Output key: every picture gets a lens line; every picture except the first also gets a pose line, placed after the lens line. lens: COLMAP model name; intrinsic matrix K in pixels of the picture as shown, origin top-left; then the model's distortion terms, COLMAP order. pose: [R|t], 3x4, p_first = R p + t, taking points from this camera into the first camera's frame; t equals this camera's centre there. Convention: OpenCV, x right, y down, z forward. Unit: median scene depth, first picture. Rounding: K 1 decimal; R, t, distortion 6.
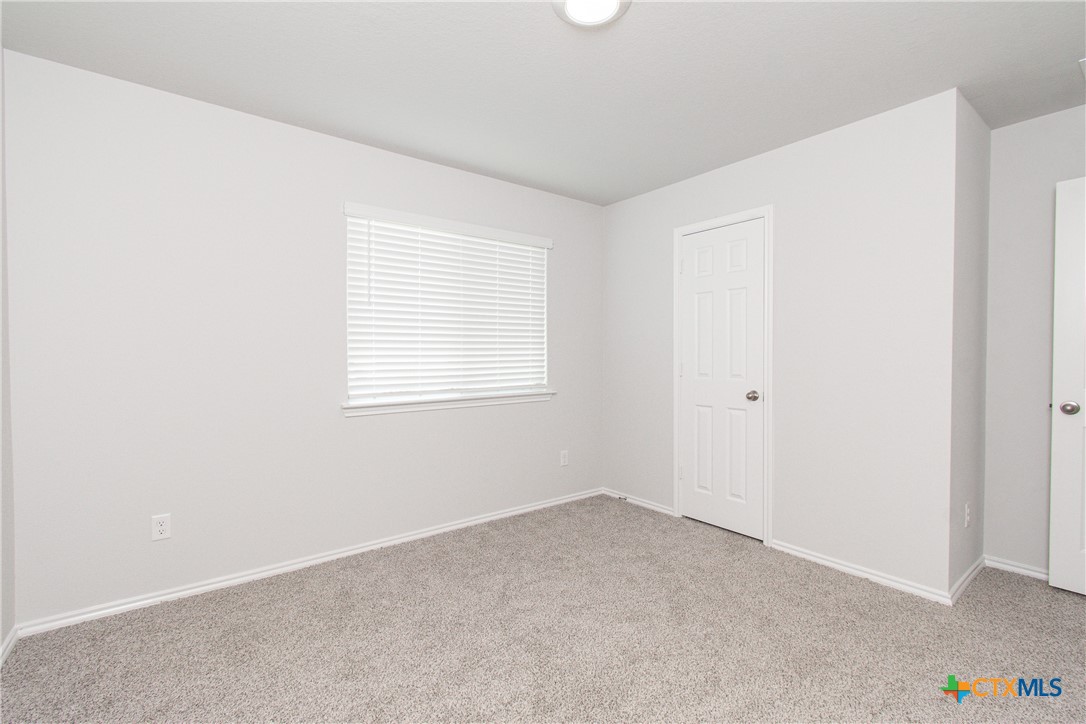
lens RADIAL K [[489.2, 0, 548.9], [0, 489.2, 357.5], [0, 0, 1]] dist [0.002743, -0.002238]
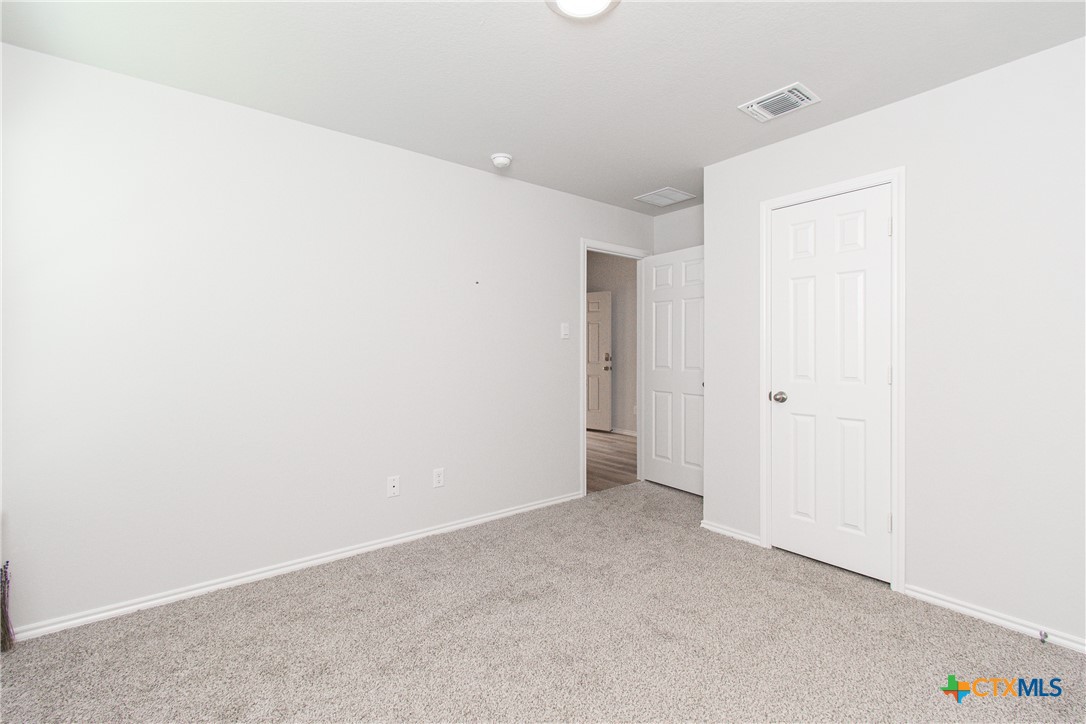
lens RADIAL K [[489.2, 0, 536.2], [0, 489.2, 360.7], [0, 0, 1]] dist [0.002743, -0.002238]
pose [[0.999997, -0.000553, -0.002225, -0.130990], [0.000575, 0.999949, 0.010051, -0.001304], [0.002219, -0.010052, 0.999947, 0.172719]]
